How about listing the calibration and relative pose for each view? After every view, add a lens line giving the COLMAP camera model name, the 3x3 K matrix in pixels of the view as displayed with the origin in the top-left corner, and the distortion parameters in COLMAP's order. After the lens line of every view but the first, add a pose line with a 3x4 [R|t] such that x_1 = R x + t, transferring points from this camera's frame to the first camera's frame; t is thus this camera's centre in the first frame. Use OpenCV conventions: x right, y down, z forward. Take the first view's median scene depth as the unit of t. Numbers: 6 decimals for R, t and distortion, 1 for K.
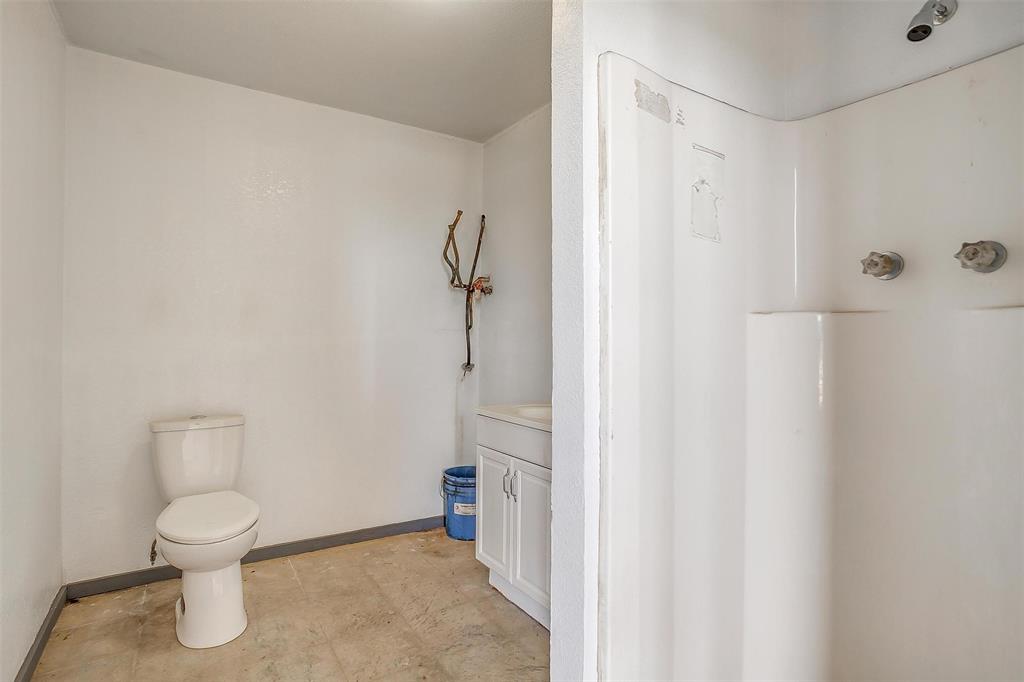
lens RADIAL K [[534.3, 0, 512.0], [0, 534.3, 341.0], [0, 0, 1]] dist [-0.065254, 0.042328]
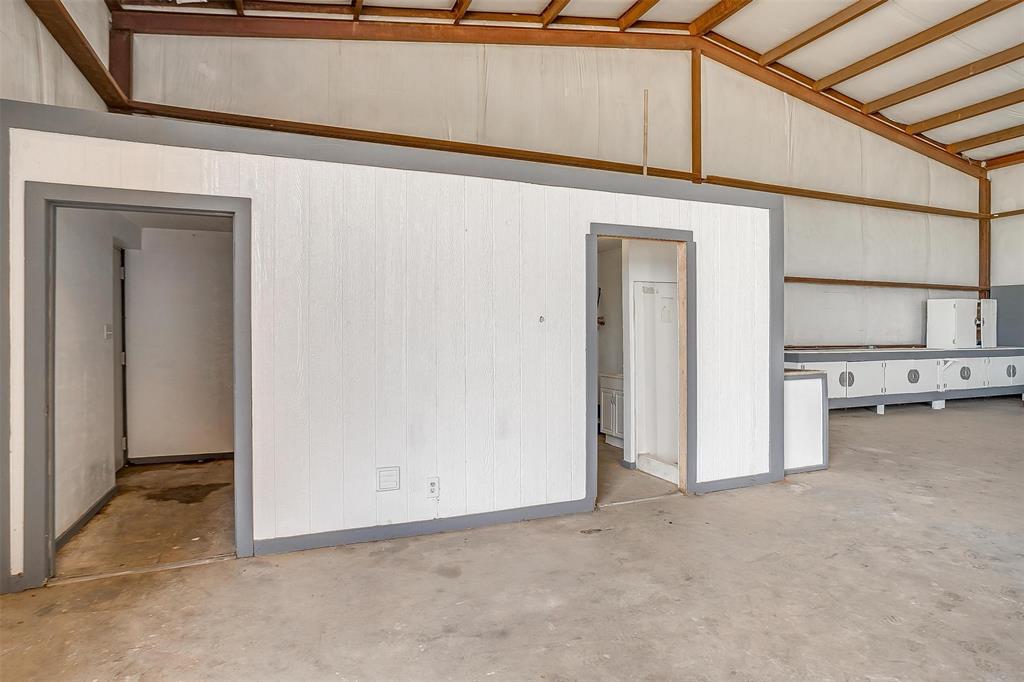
lens RADIAL K [[560.4, 0, 514.9], [0, 560.4, 329.4], [0, 0, 1]] dist [-0.001357, 0.000117]
pose [[0.983716, -0.012056, -0.179323, 0.020304], [0.011746, 0.999927, -0.002785, -0.095632], [0.179343, 0.000634, 0.983786, -1.979475]]
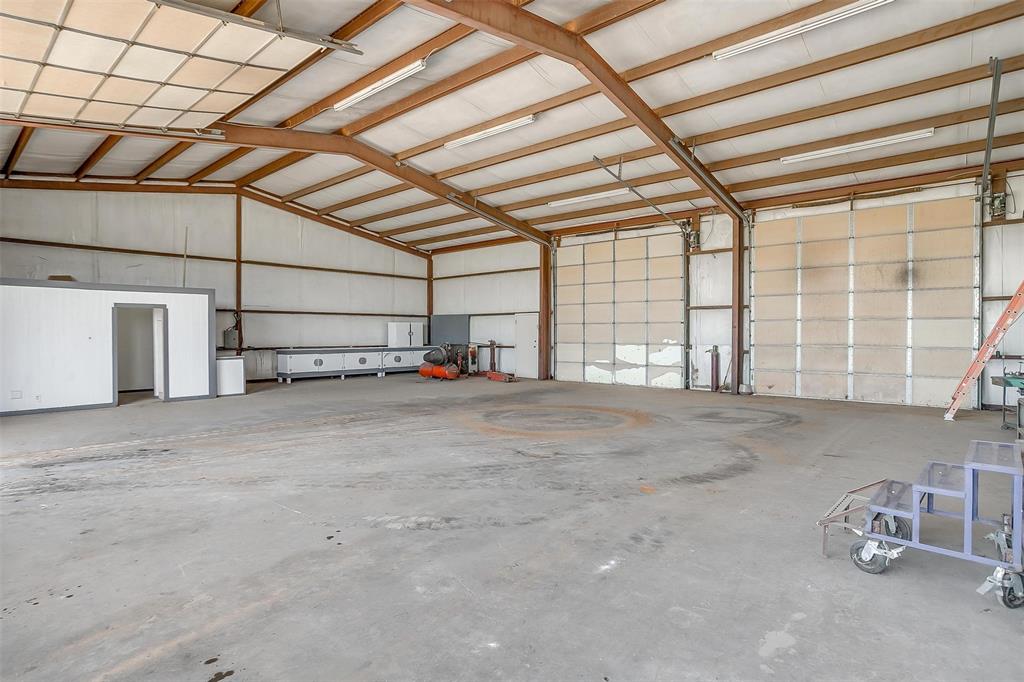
lens RADIAL K [[534.3, 0, 512.0], [0, 534.3, 341.0], [0, 0, 1]] dist [-0.065254, 0.042328]
pose [[0.964439, -0.016440, 0.263793, 3.025247], [0.012002, 0.999758, 0.018424, -0.165419], [-0.264032, -0.014602, 0.964403, -7.101170]]
